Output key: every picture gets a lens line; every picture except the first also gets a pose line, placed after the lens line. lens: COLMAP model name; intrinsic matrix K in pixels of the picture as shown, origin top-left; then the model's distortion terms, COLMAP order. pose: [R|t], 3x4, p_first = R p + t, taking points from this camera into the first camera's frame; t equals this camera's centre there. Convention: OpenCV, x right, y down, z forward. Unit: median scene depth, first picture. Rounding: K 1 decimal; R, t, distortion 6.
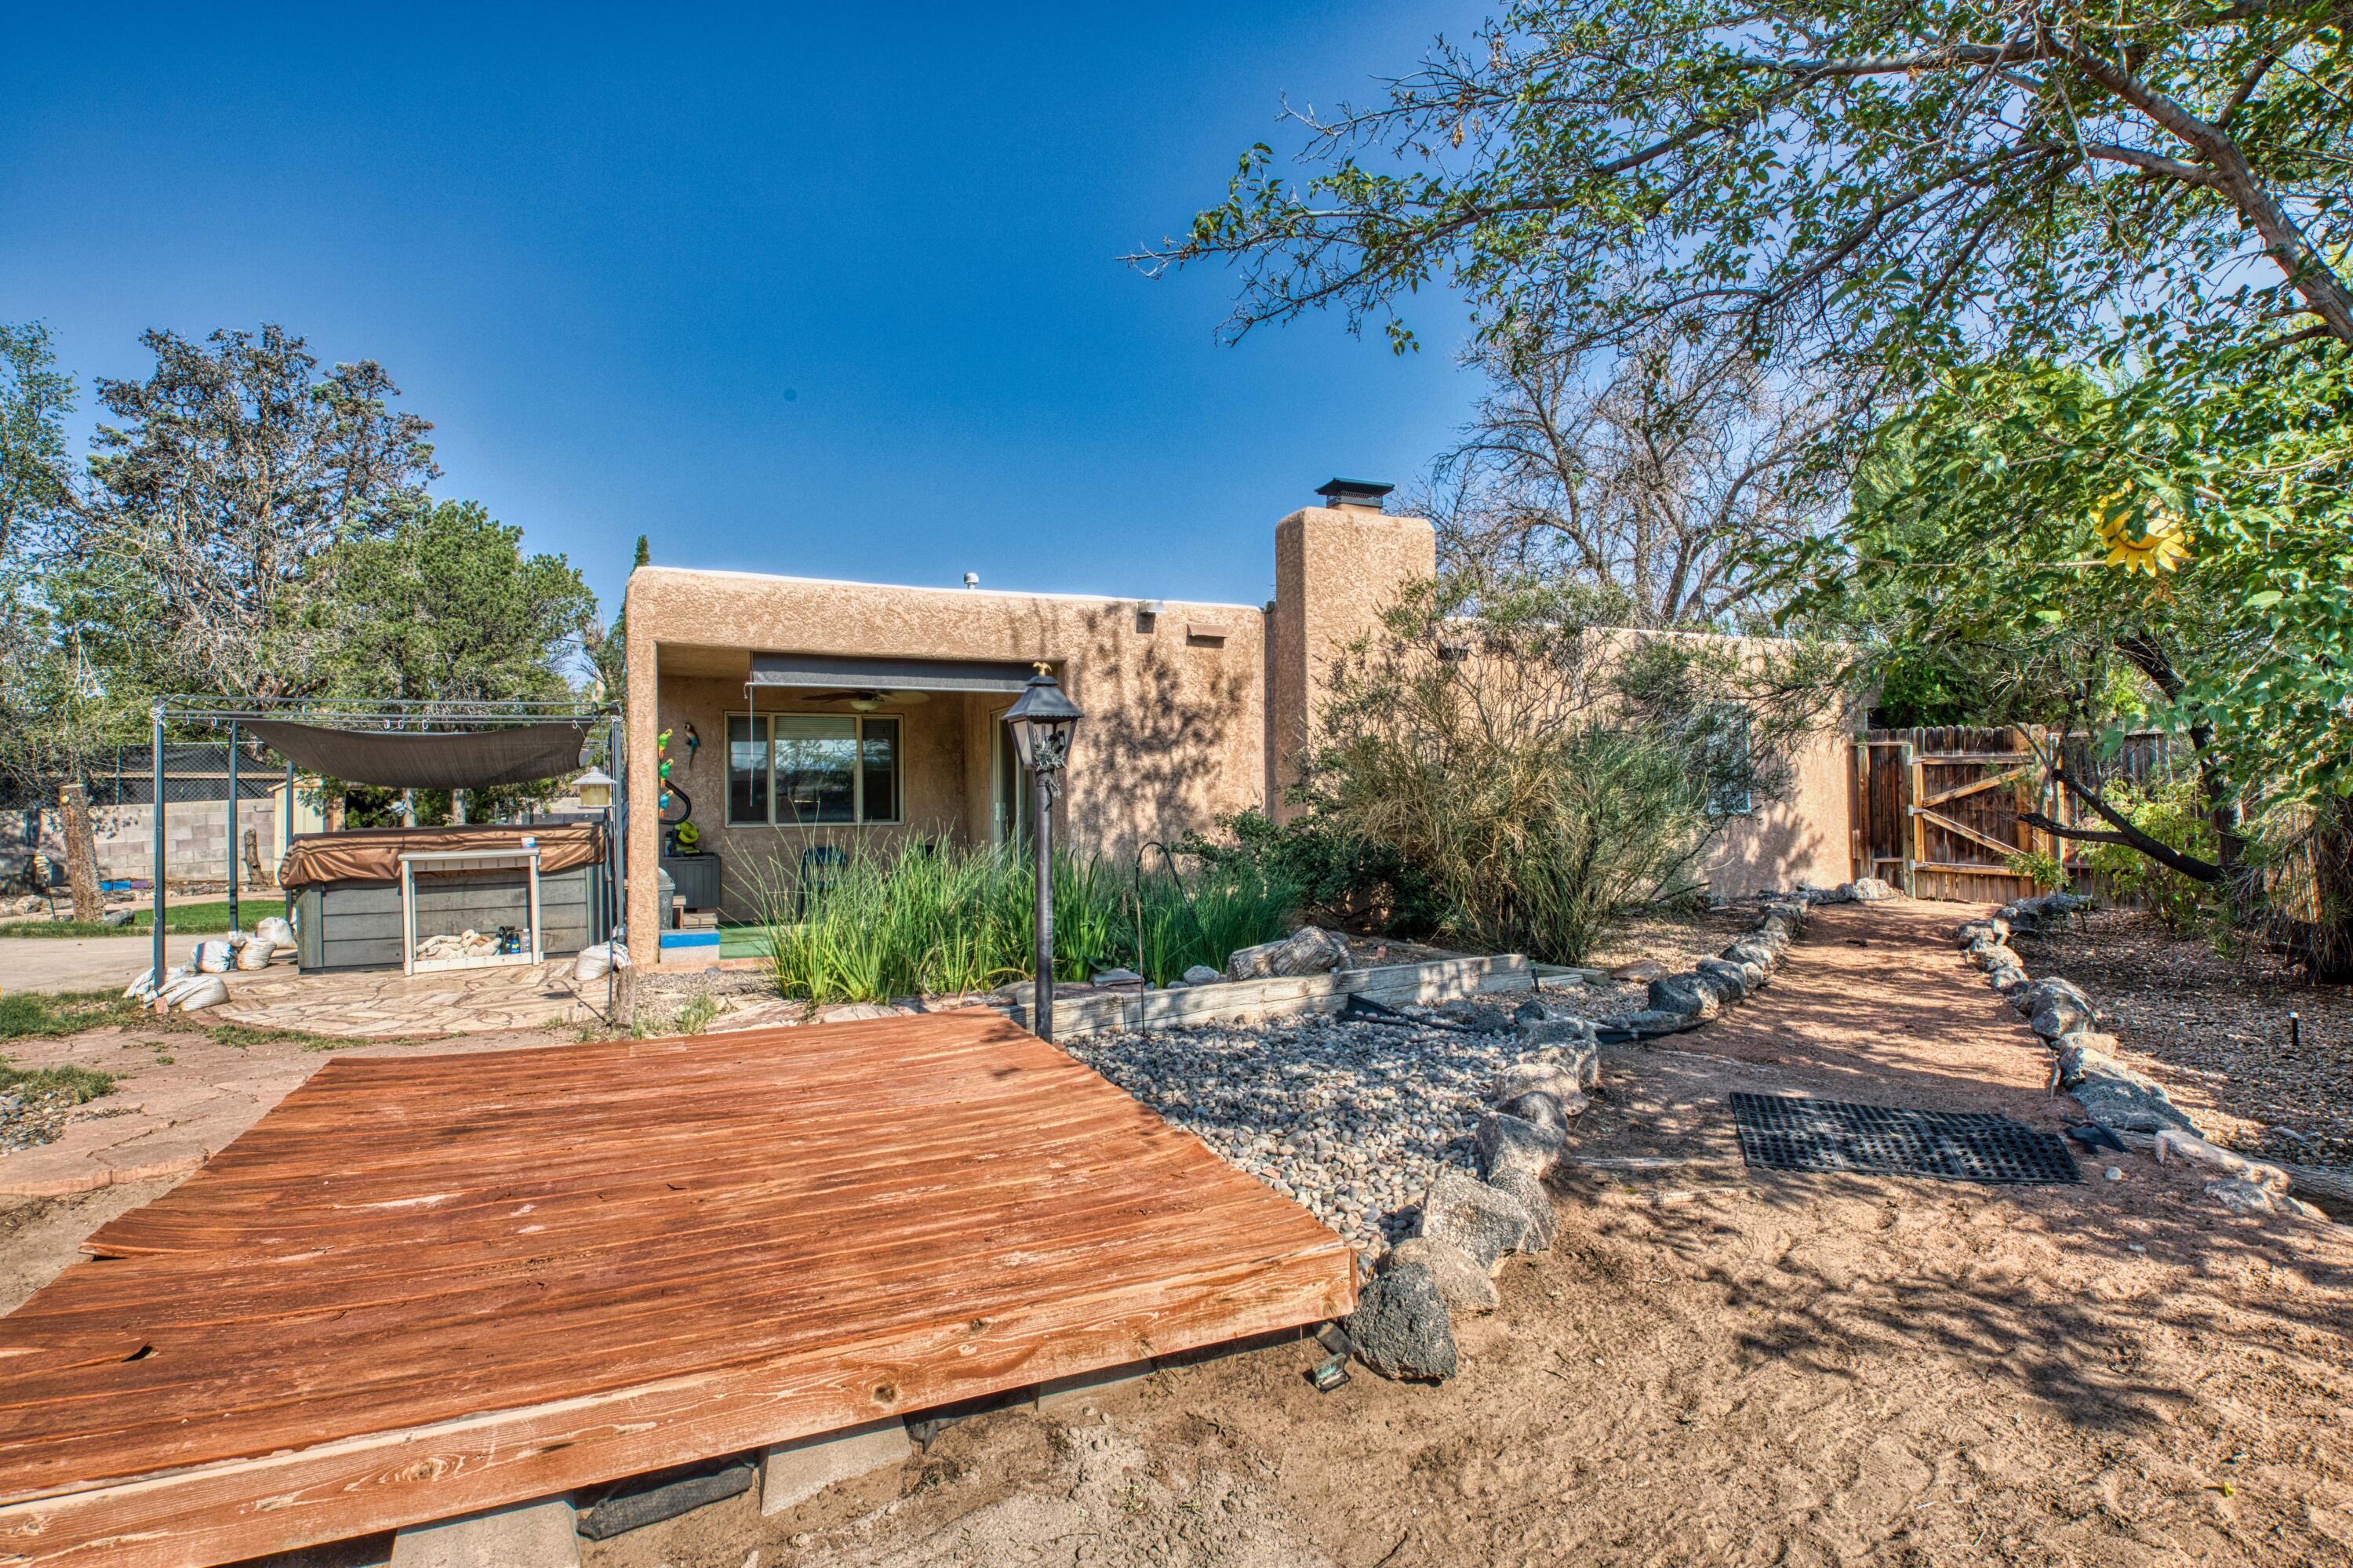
lens RADIAL K [[1147.3, 0, 1228.1], [0, 1147.3, 781.1], [0, 0, 1]] dist [0.014641, 0.000707]
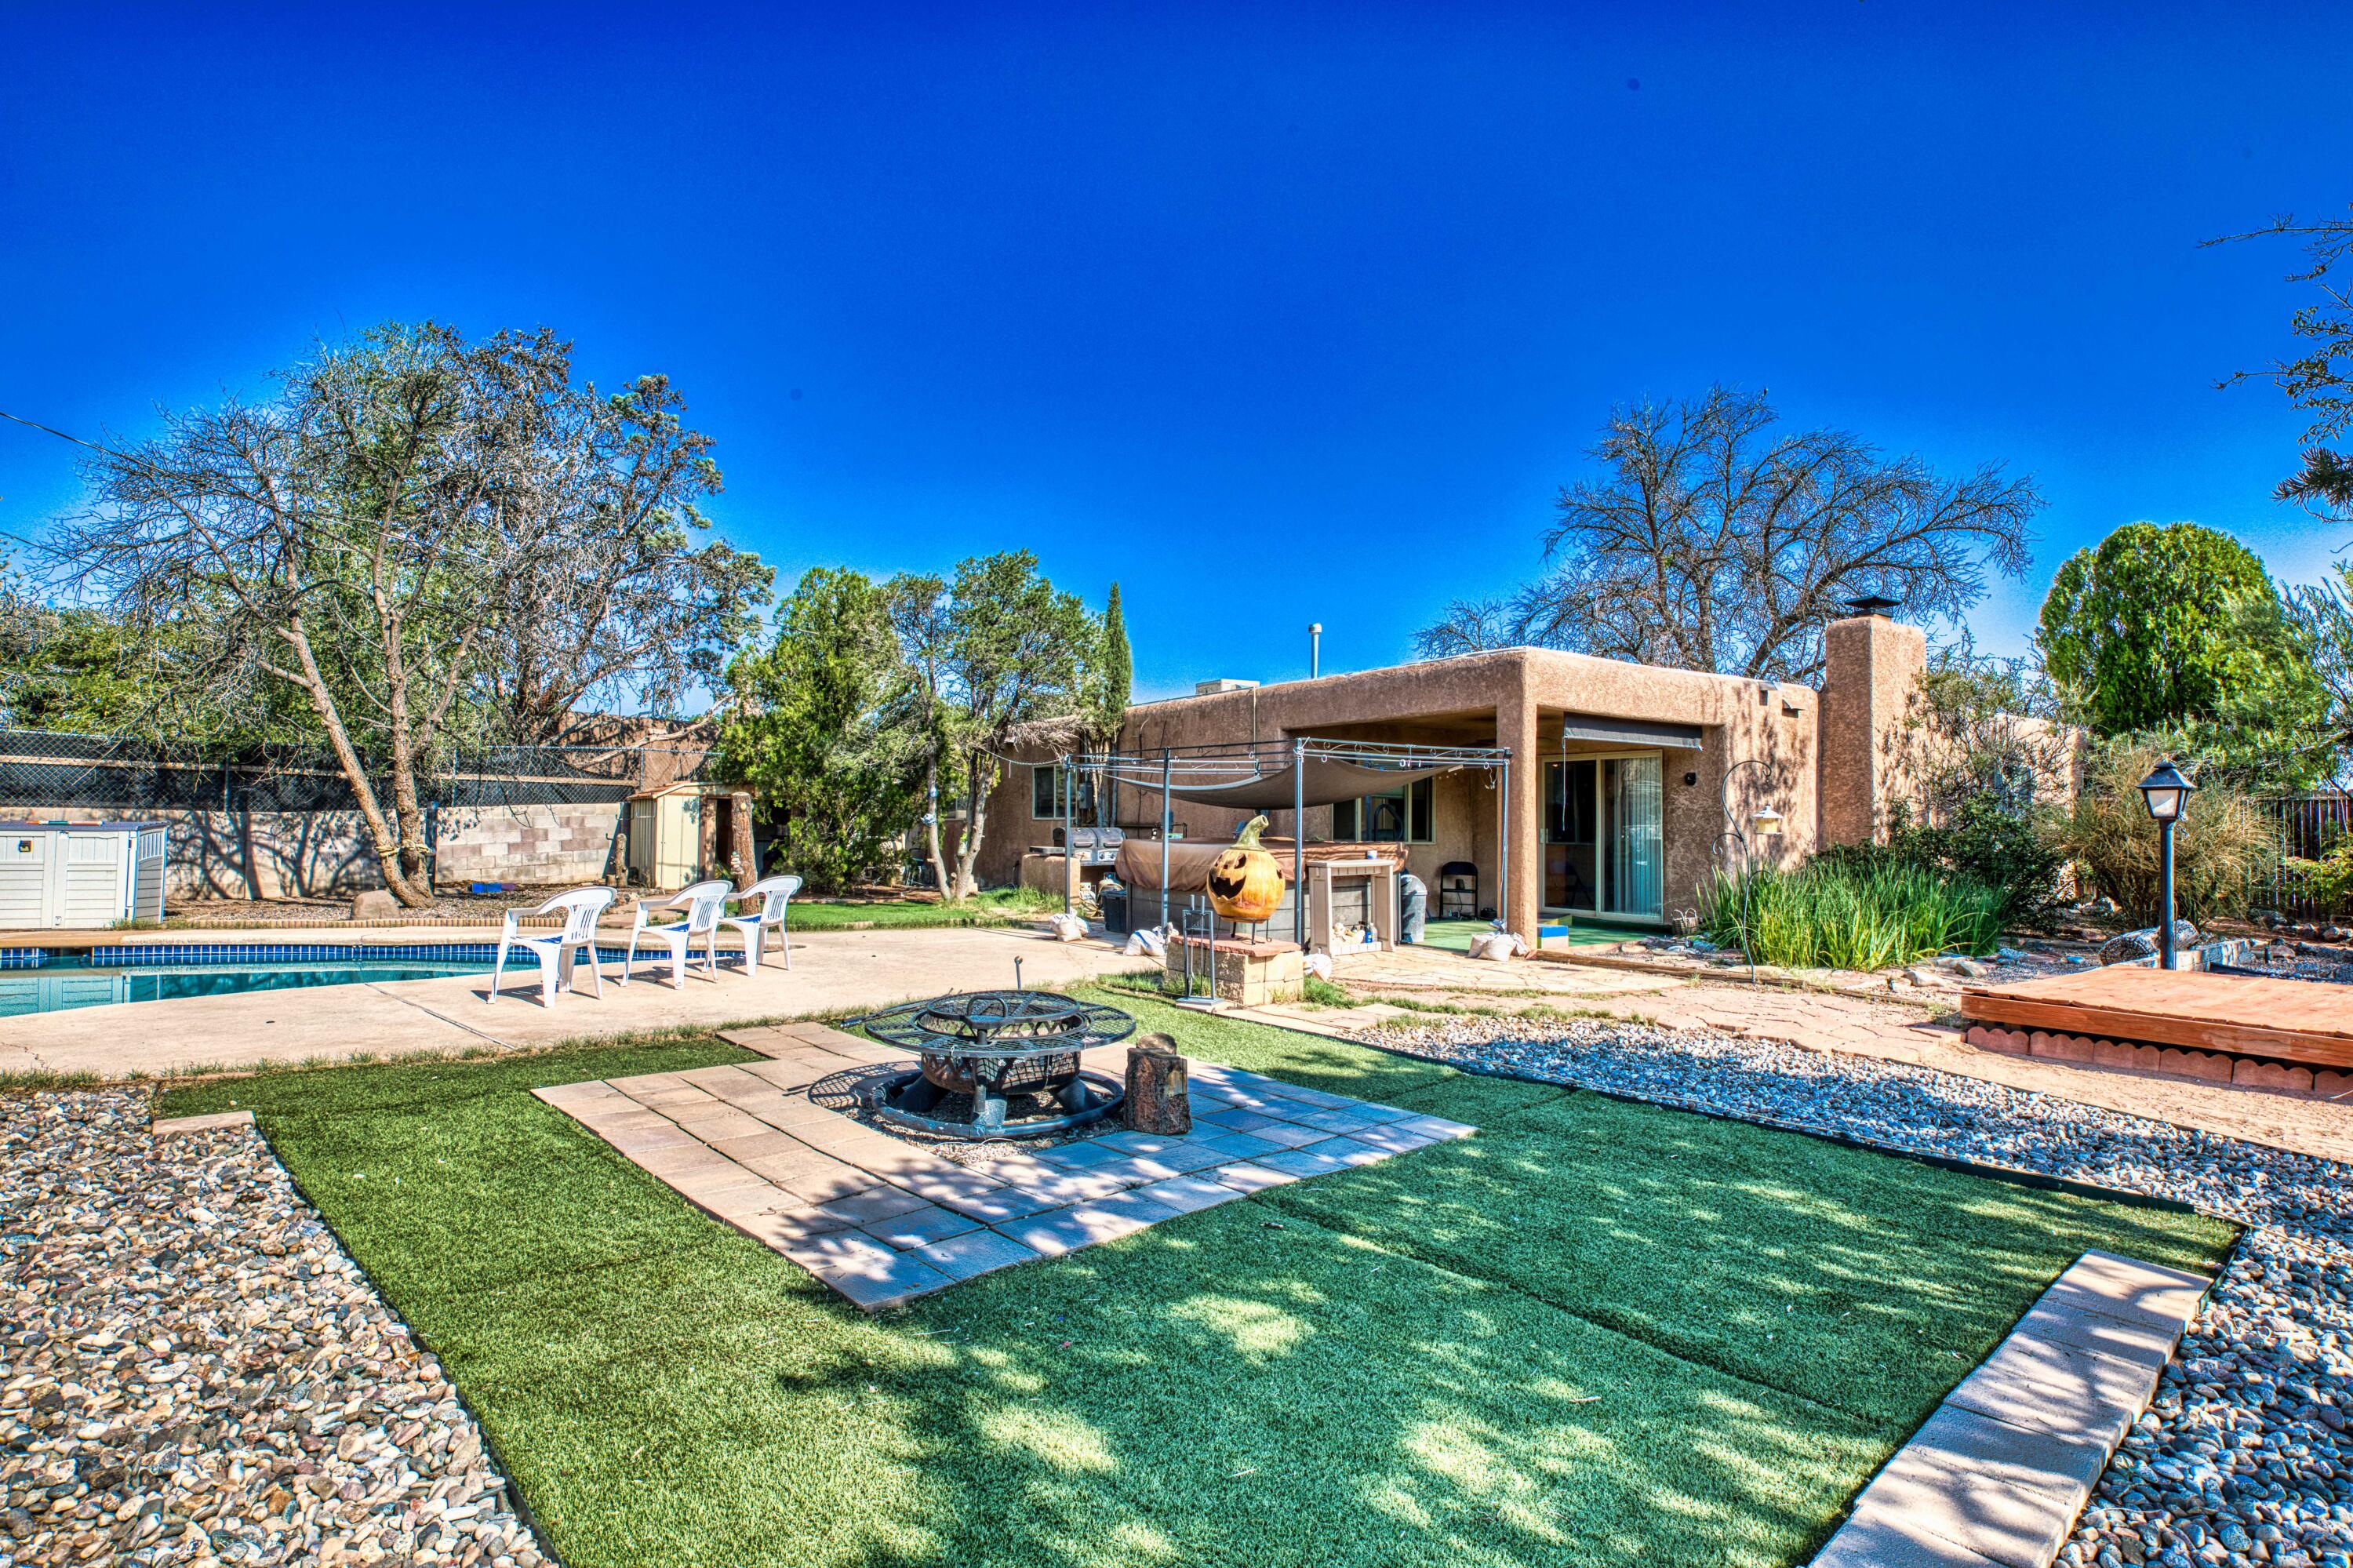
lens RADIAL K [[1170.2, 0, 1176.5], [0, 1170.2, 784.0], [0, 0, 1]] dist [0.012108, -0.000582]
pose [[0.971125, 0.023363, 0.237425, -1.069485], [-0.022434, 0.999726, -0.006616, -0.011270], [-0.237514, 0.001099, 0.971383, -0.180268]]
